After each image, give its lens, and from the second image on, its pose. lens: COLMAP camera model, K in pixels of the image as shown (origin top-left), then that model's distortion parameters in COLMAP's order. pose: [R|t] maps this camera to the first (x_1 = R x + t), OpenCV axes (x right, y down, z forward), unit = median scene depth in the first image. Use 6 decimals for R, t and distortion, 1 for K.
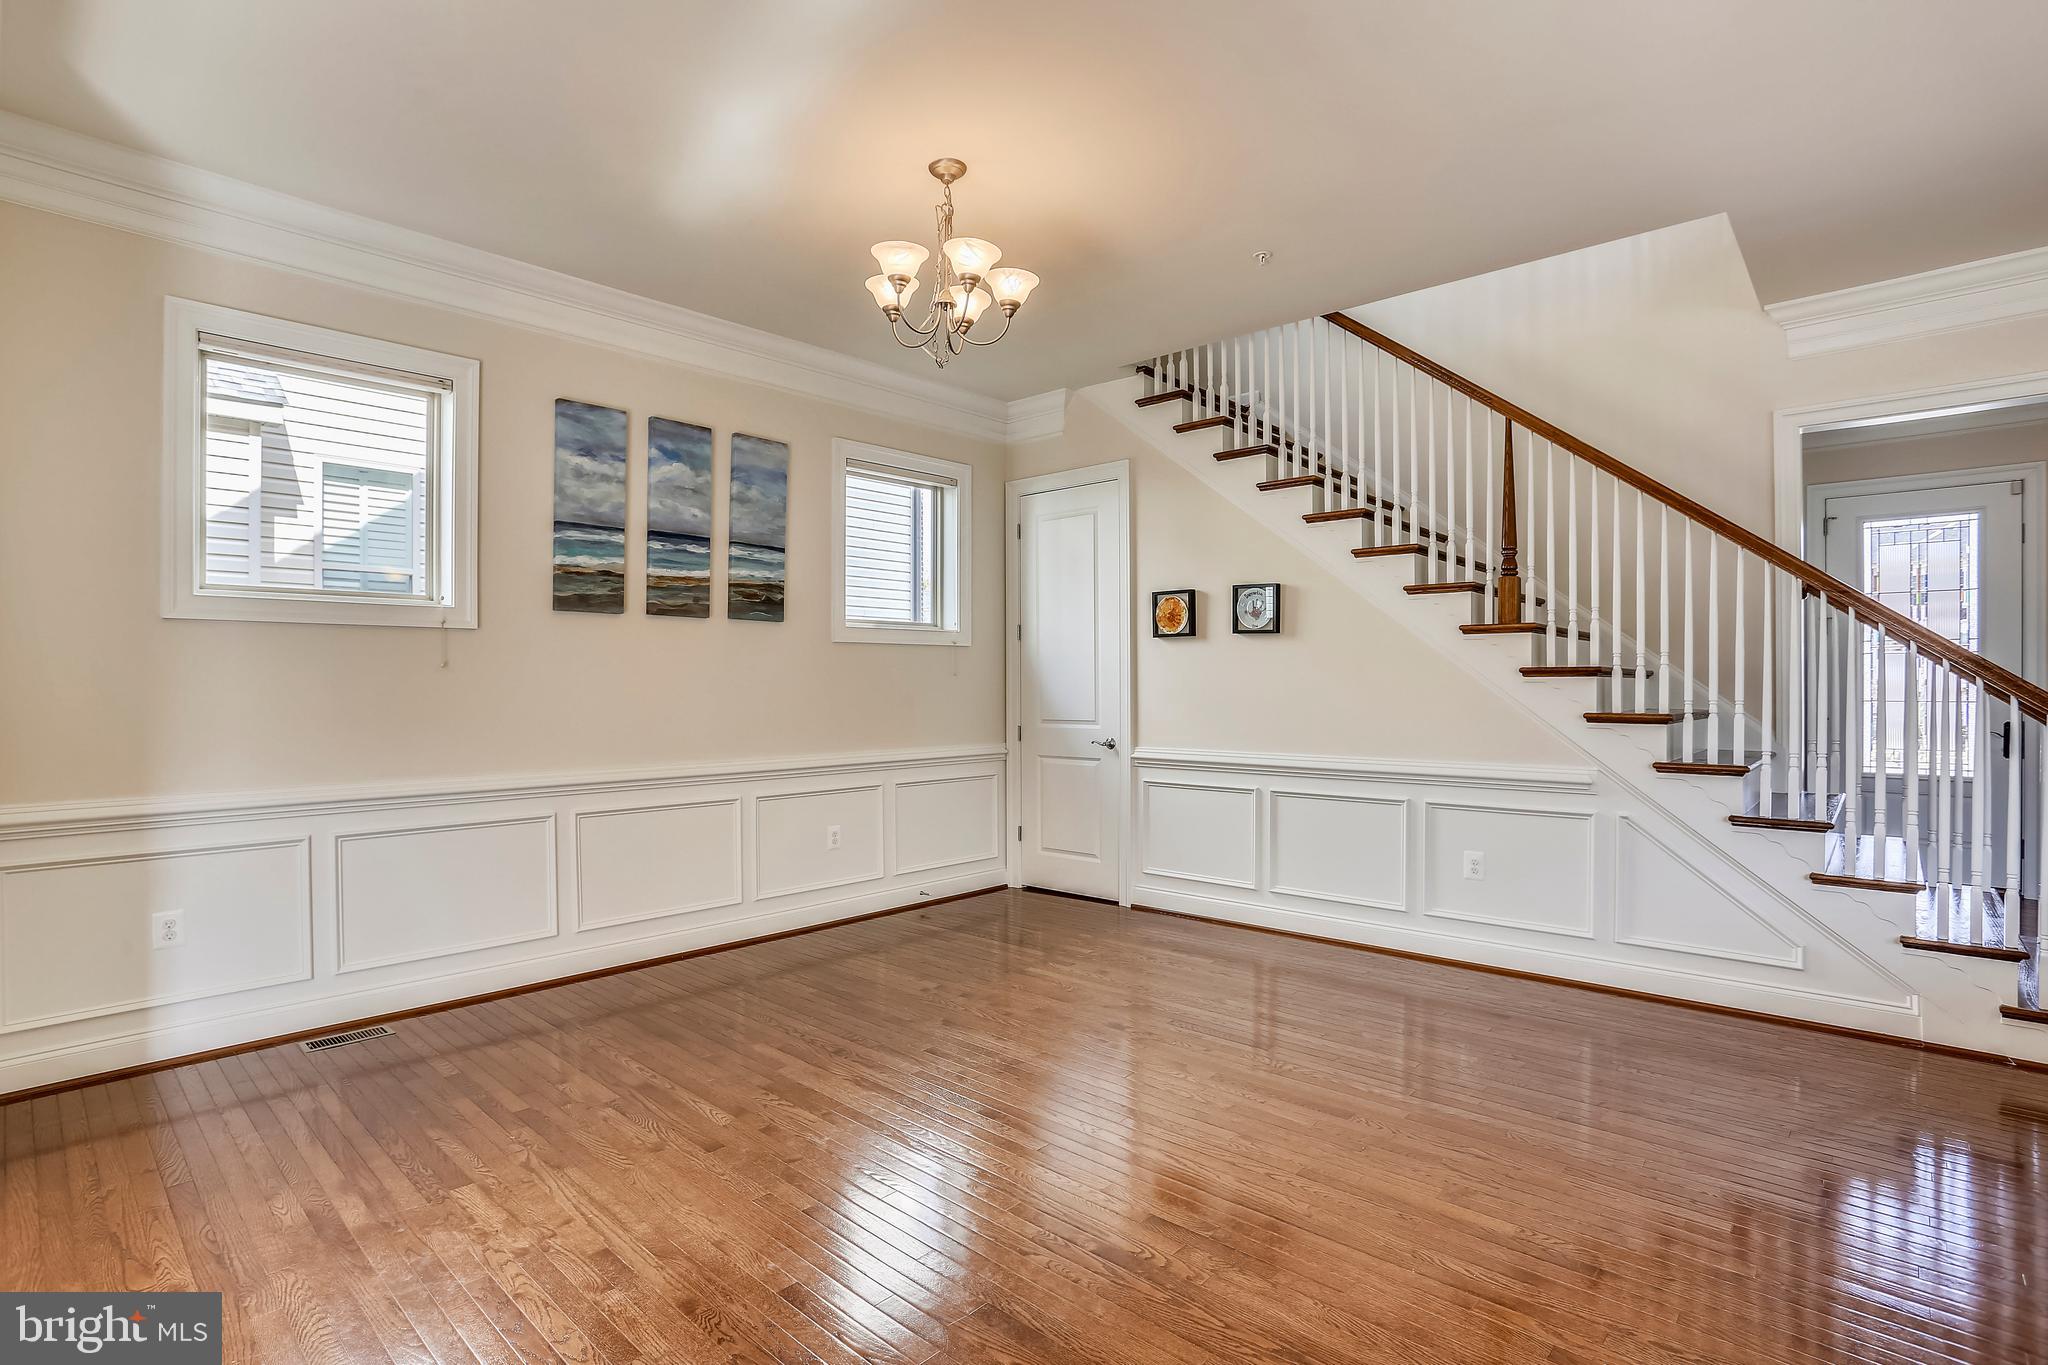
lens RADIAL K [[1002.4, 0, 1008.9], [0, 1002.4, 690.8], [0, 0, 1]] dist [-0.084591, 0.041683]
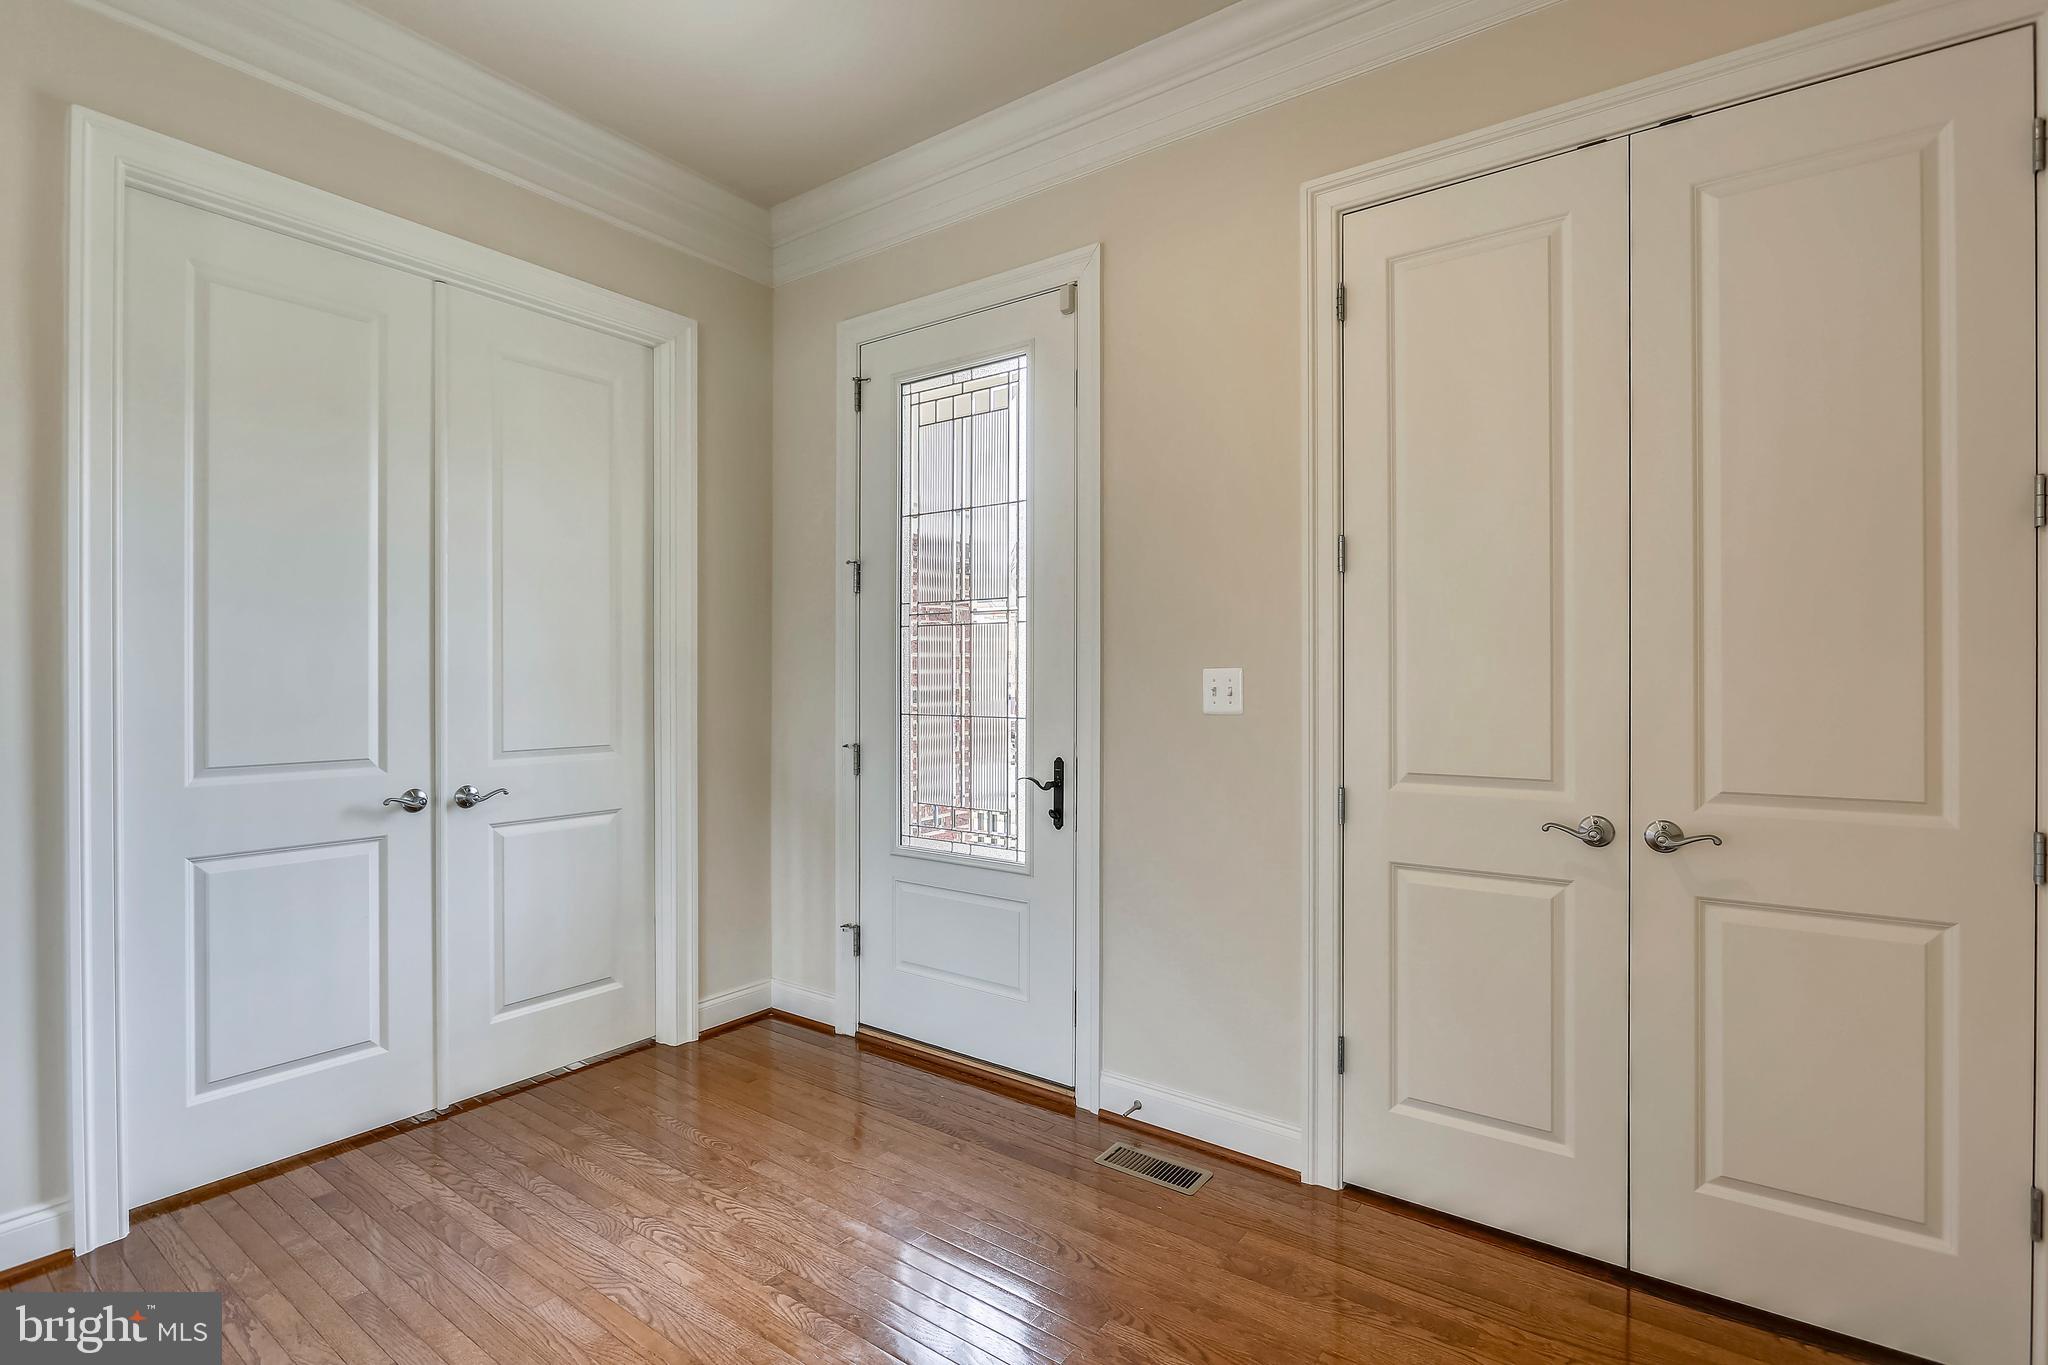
lens RADIAL K [[973.3, 0, 1011.8], [0, 973.3, 681.5], [0, 0, 1]] dist [-0.008529, 0.000754]
pose [[0.994312, 0.003068, 0.106464, 1.182385], [-0.002926, 0.999995, -0.001488, -0.008853], [-0.106468, 0.001168, 0.994315, 0.593985]]
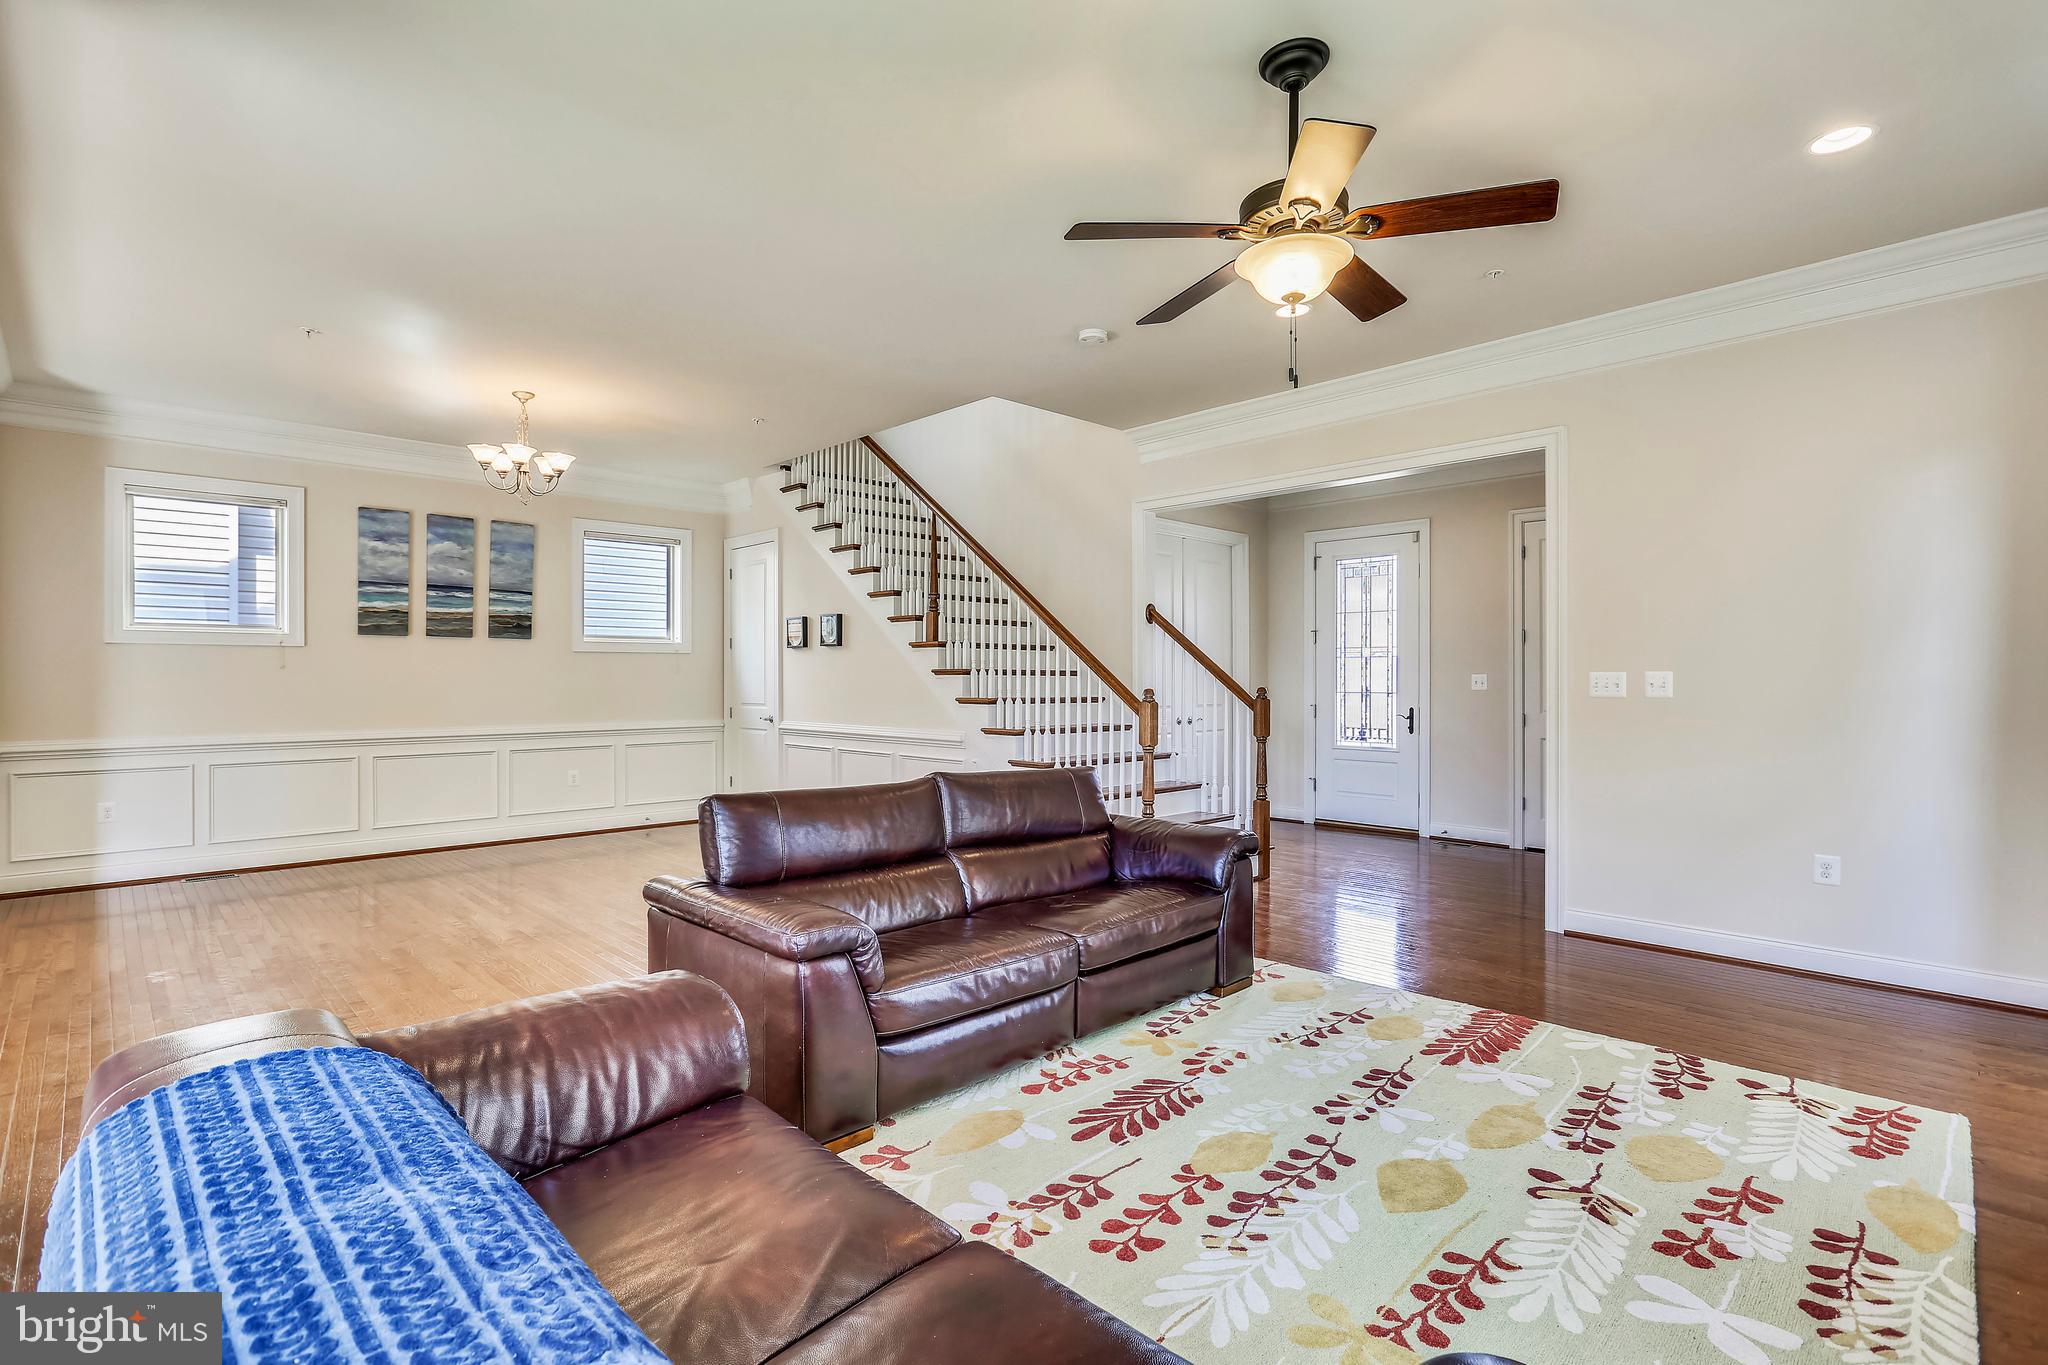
lens RADIAL K [[973.3, 0, 1011.8], [0, 973.3, 681.5], [0, 0, 1]] dist [-0.008529, 0.000754]
pose [[0.998101, 0.001541, -0.061574, 0.684553], [-0.001715, 0.999995, -0.002774, 0.000334], [0.061569, 0.002874, 0.998099, -0.524263]]
